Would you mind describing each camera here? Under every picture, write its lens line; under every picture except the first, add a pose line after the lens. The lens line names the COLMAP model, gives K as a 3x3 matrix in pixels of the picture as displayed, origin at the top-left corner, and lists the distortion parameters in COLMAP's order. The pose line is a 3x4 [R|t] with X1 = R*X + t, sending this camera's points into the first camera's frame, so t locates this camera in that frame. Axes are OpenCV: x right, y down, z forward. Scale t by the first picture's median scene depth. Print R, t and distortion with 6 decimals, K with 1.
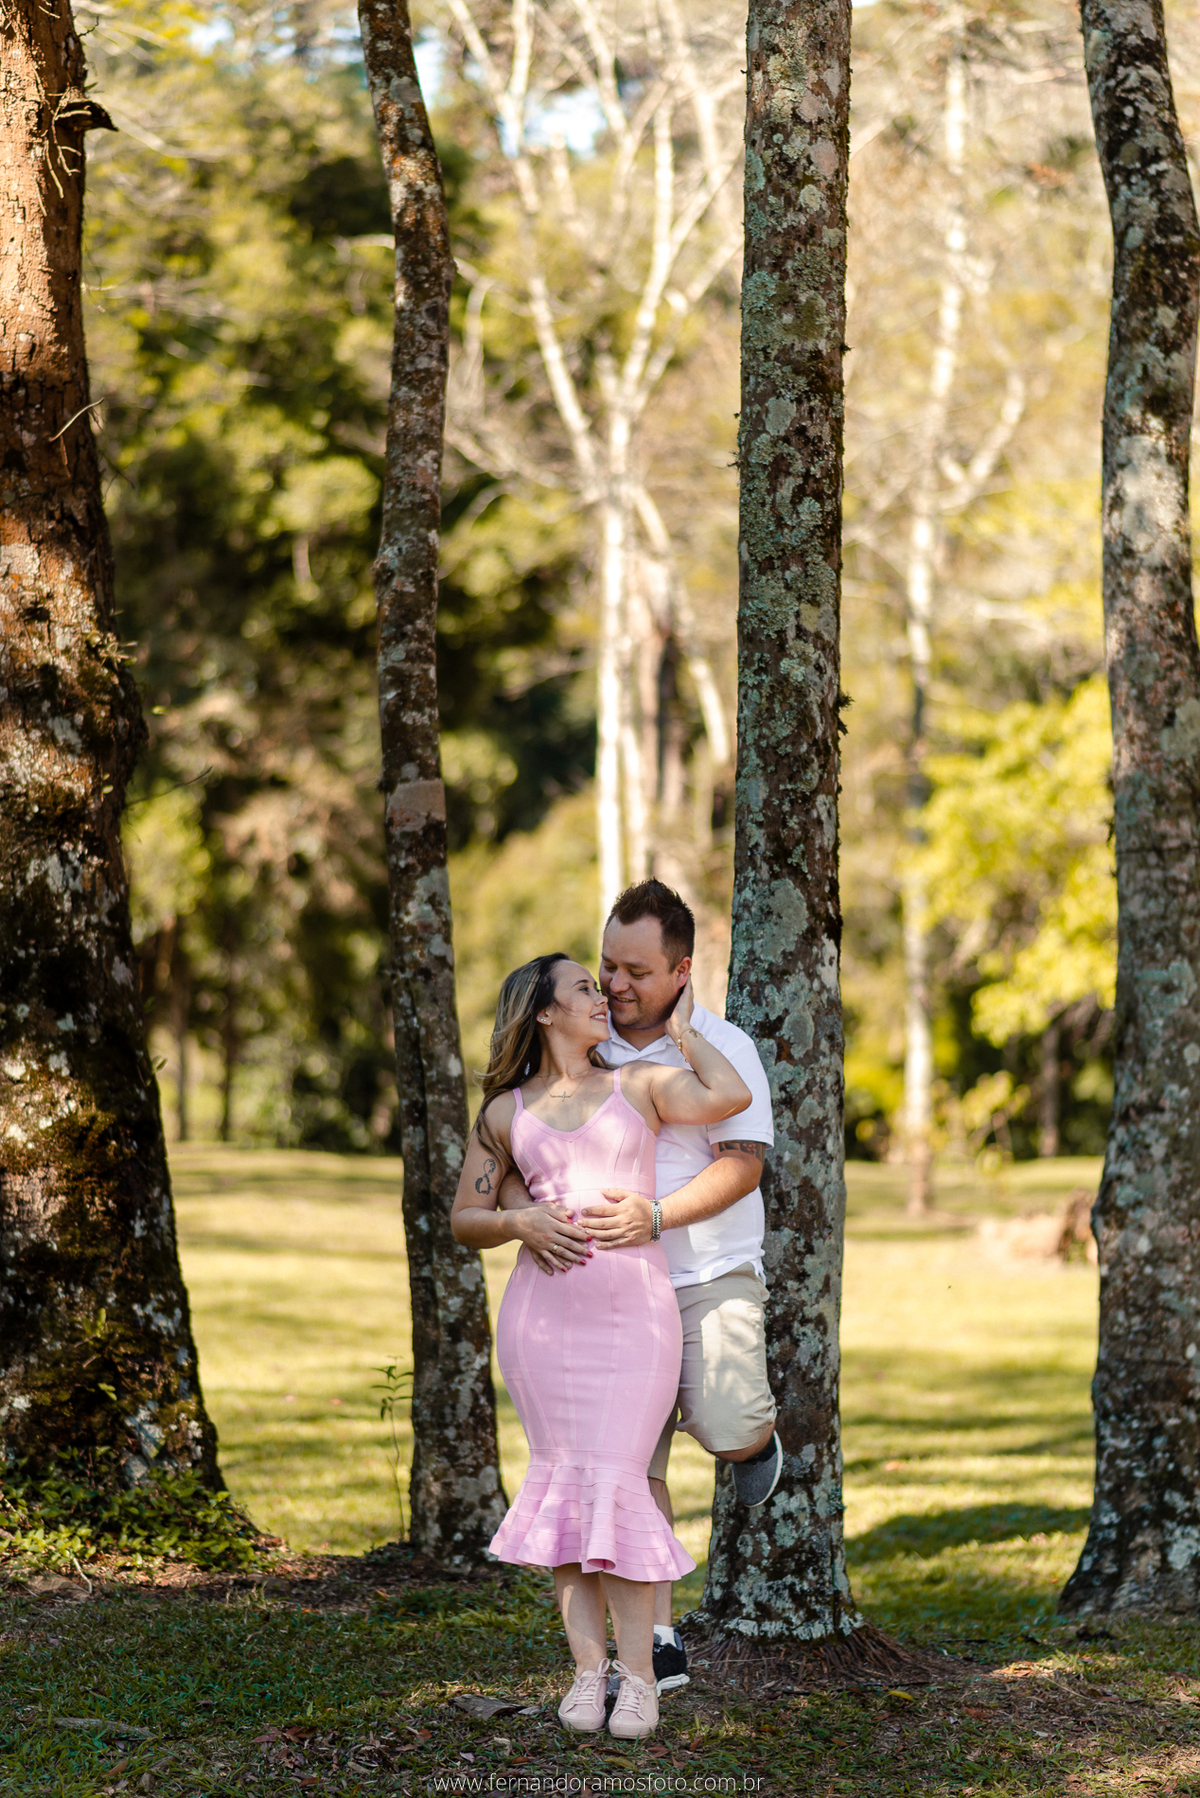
lens RADIAL K [[4482.3, 0, 600.0], [0, 4482.3, 899.0], [0, 0, 1]] dist [0.023097, 0.146039]
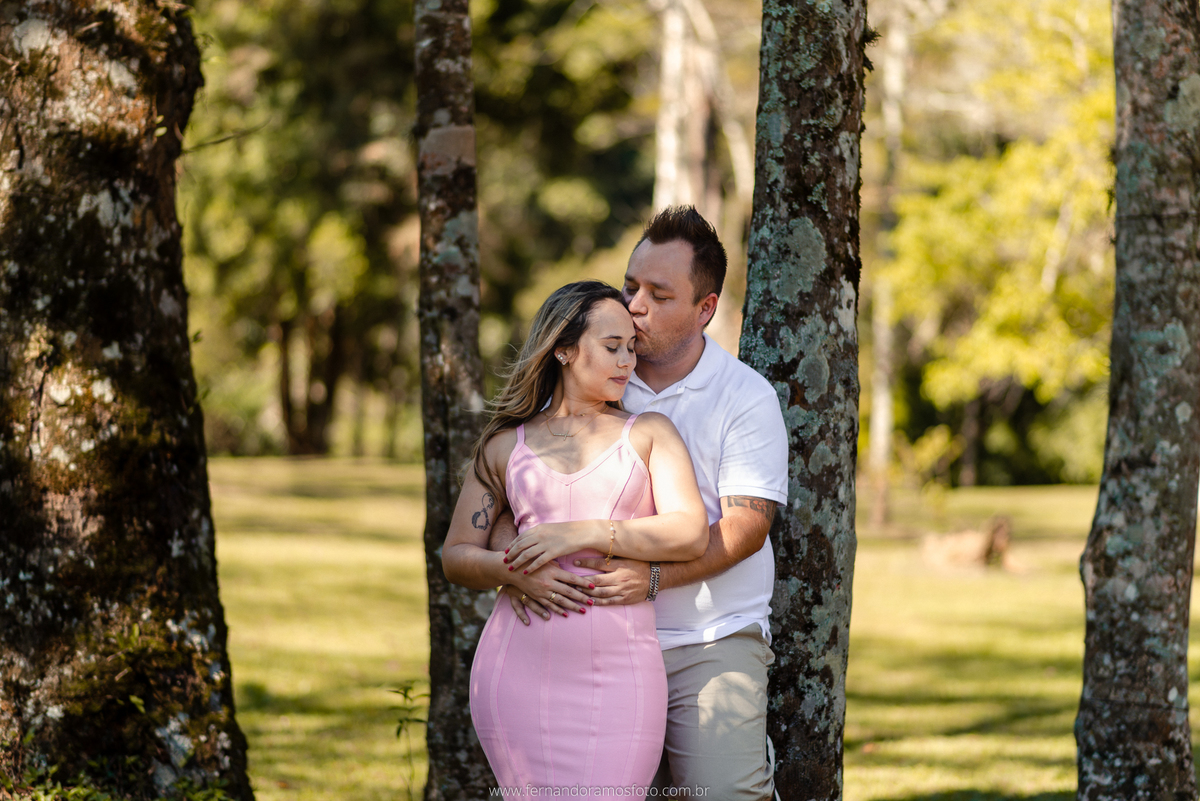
lens RADIAL K [[2991.5, 0, 600.0], [0, 2991.5, 400.5], [0, 0, 1]] dist [0.023097, 0.146039]
pose [[0.999351, 0.029659, -0.020460, 0.009913], [-0.028983, 0.999048, 0.032598, 0.013019], [0.021408, -0.031984, 0.999259, 0.300998]]
